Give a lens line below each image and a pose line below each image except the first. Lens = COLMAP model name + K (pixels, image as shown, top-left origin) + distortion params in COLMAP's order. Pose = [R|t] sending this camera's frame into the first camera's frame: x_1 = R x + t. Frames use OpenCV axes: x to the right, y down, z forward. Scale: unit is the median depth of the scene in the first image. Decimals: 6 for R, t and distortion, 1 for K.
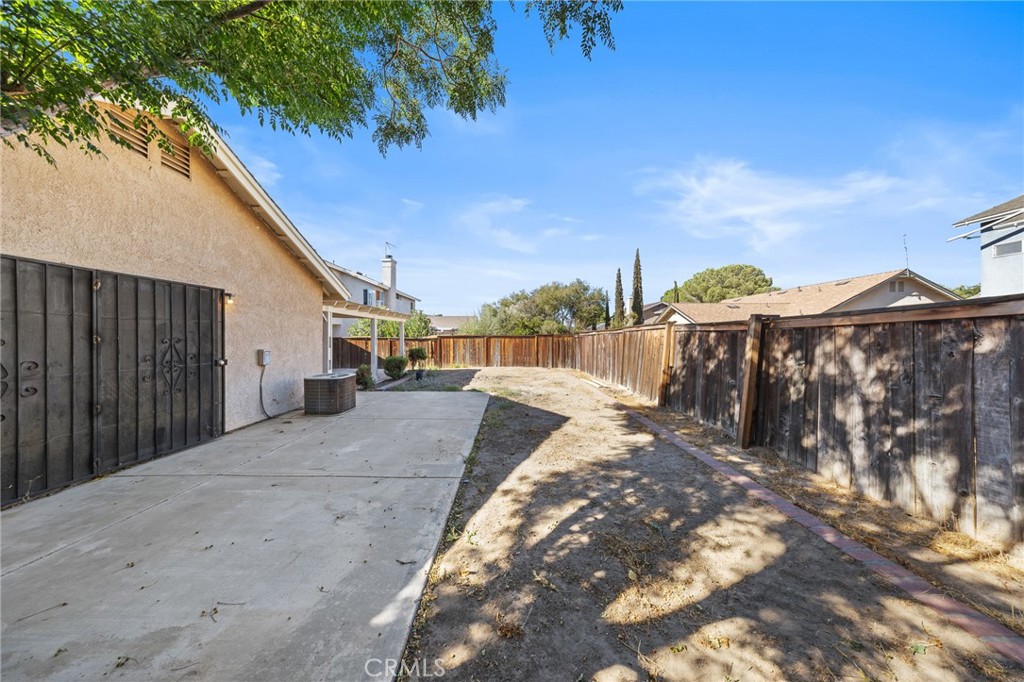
lens RADIAL K [[295.4, 0, 512.6], [0, 295.4, 337.2], [0, 0, 1]] dist [-0.007085, 0.000044]
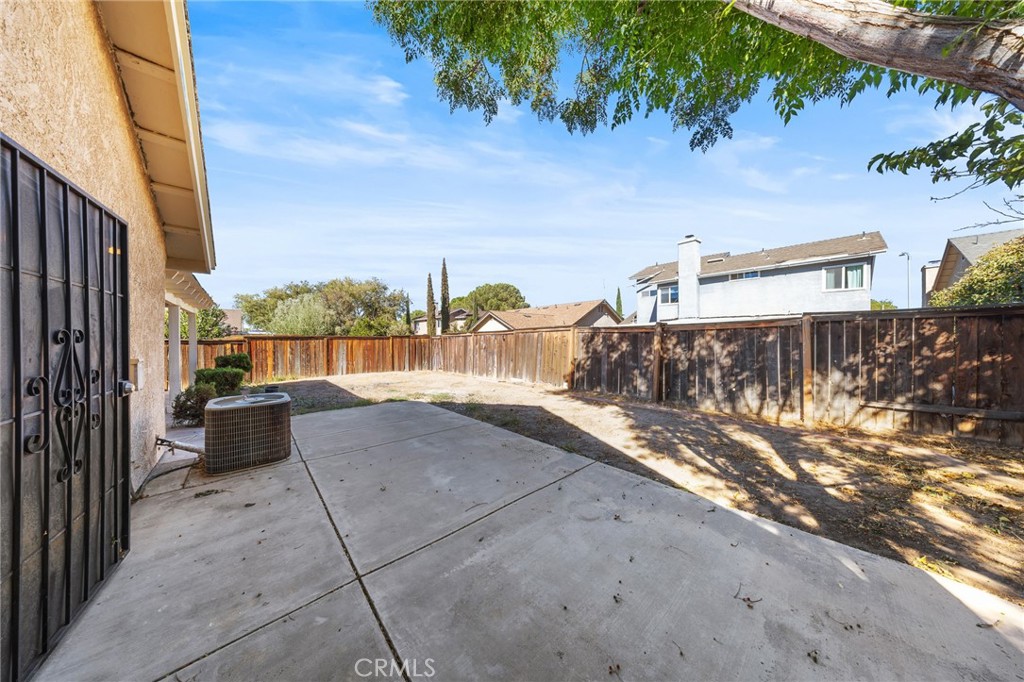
lens RADIAL K [[290.8, 0, 512.0], [0, 290.8, 341.0], [0, 0, 1]] dist [-0.013160, -0.000003]
pose [[0.753254, -0.005324, 0.657708, -1.201035], [0.002751, 0.999984, 0.004944, 0.023550], [-0.657724, -0.001915, 0.753256, 0.420709]]
